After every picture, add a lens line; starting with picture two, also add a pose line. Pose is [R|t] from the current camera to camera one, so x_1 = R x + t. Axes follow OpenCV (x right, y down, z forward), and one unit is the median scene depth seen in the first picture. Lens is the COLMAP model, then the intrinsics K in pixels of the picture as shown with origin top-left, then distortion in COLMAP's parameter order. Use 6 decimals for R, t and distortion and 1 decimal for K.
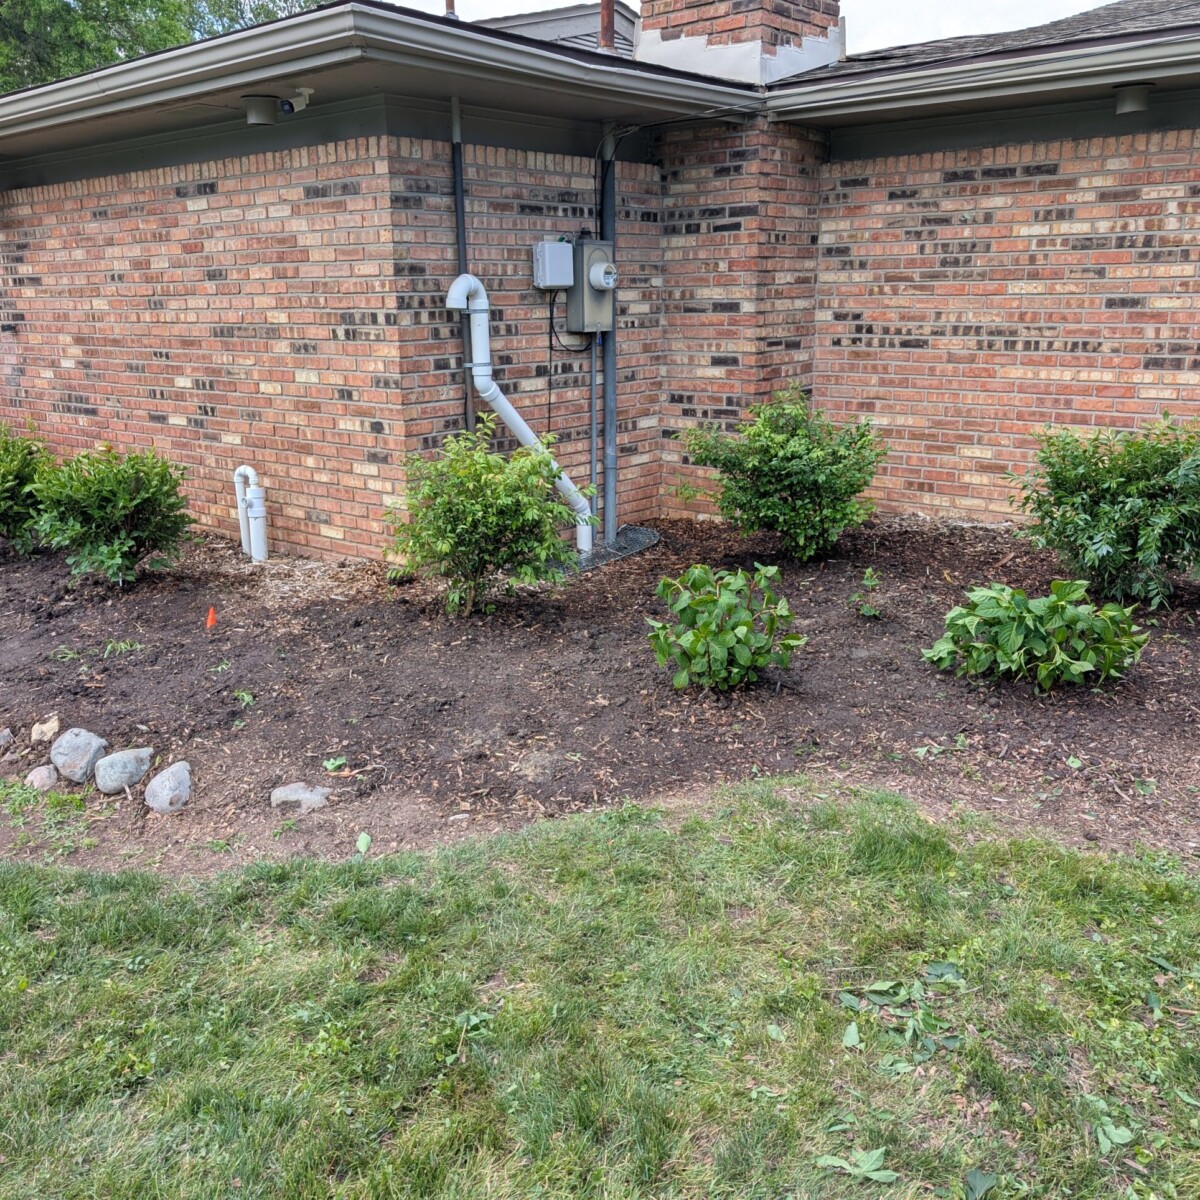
lens RADIAL K [[1127.8, 0, 600.3], [0, 1127.8, 603.6], [0, 0, 1]] dist [-0.017582, 0.000000]
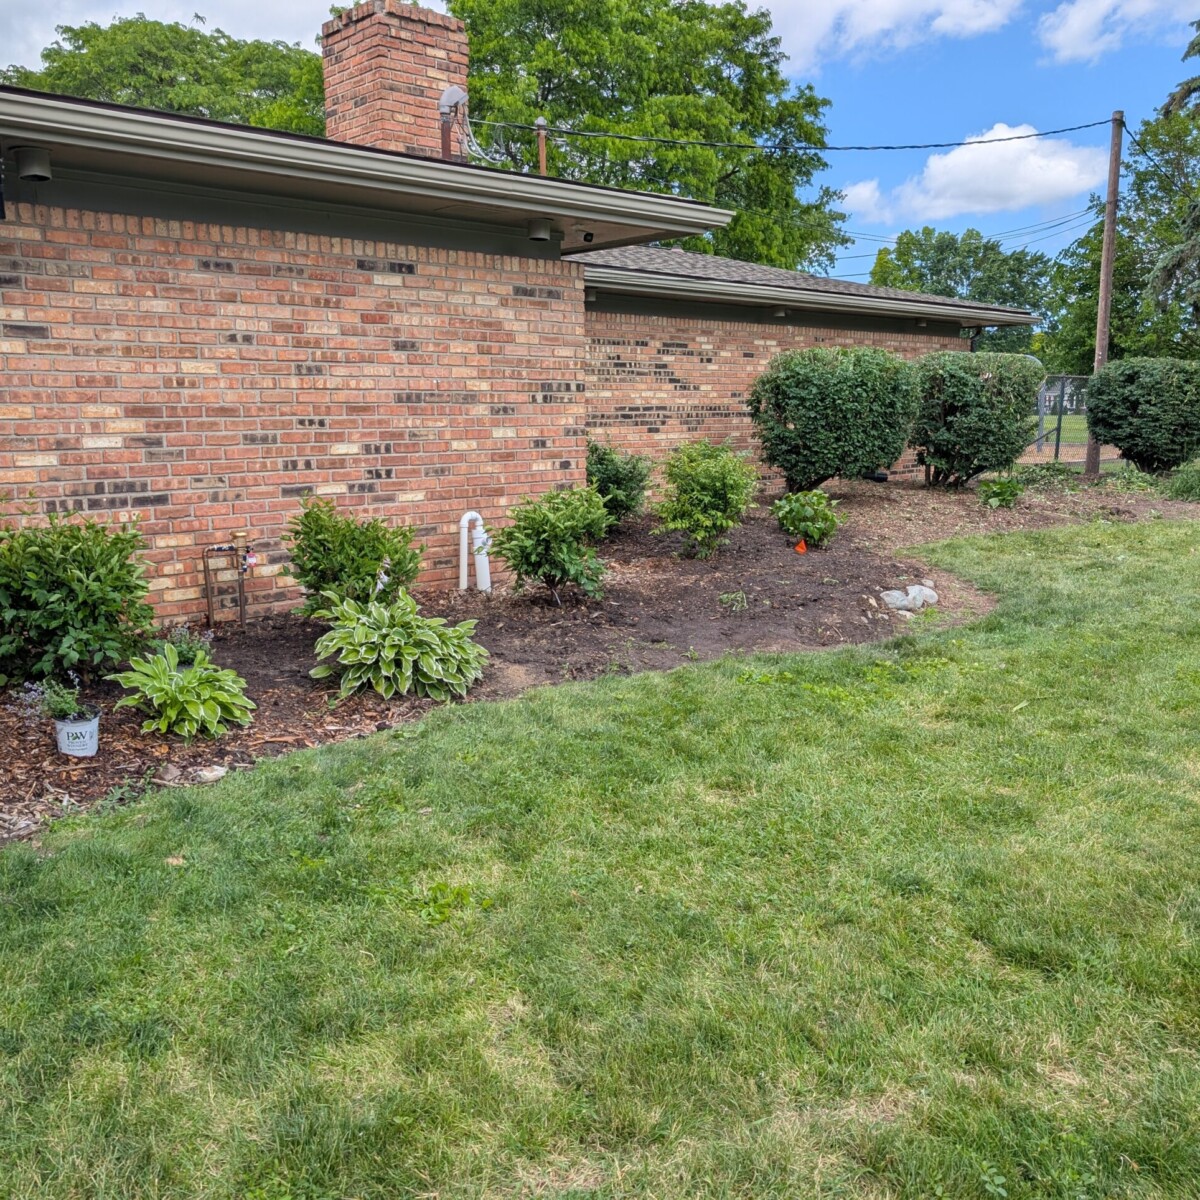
lens RADIAL K [[1127.8, 0, 600.3], [0, 1127.8, 598.2], [0, 0, 1]] dist [-0.017582, 0.000000]
pose [[0.140248, -0.164351, 0.976381, -1.437243], [0.254882, 0.958886, 0.124795, -0.148474], [-0.956747, 0.231360, 0.176372, 0.692765]]
